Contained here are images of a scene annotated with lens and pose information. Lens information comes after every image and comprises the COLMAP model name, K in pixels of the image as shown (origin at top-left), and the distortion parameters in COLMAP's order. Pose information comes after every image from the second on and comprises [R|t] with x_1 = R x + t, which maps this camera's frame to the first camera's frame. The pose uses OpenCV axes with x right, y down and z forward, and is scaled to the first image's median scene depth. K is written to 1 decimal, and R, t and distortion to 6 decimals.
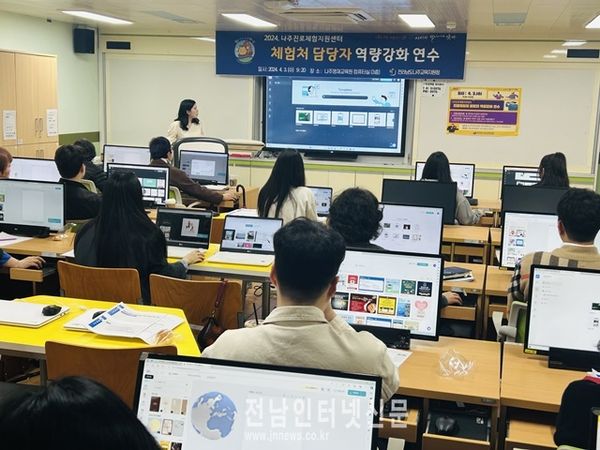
lens RADIAL K [[771.0, 0, 299.9], [0, 771.0, 228.9], [0, 0, 1]] dist [0.094011, 0.000000]
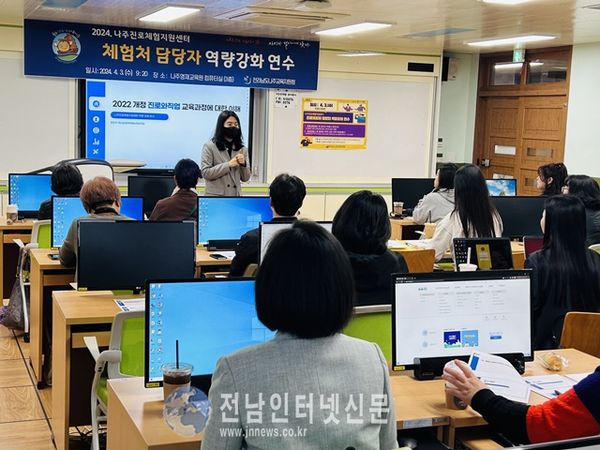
lens RADIAL K [[915.7, 0, 299.5], [0, 915.7, 221.8], [0, 0, 1]] dist [0.118026, 0.000000]
pose [[0.816520, -0.066333, 0.573494, -0.445920], [0.082187, 0.996615, -0.001741, -0.033472], [-0.571438, 0.048555, 0.819208, 0.110749]]
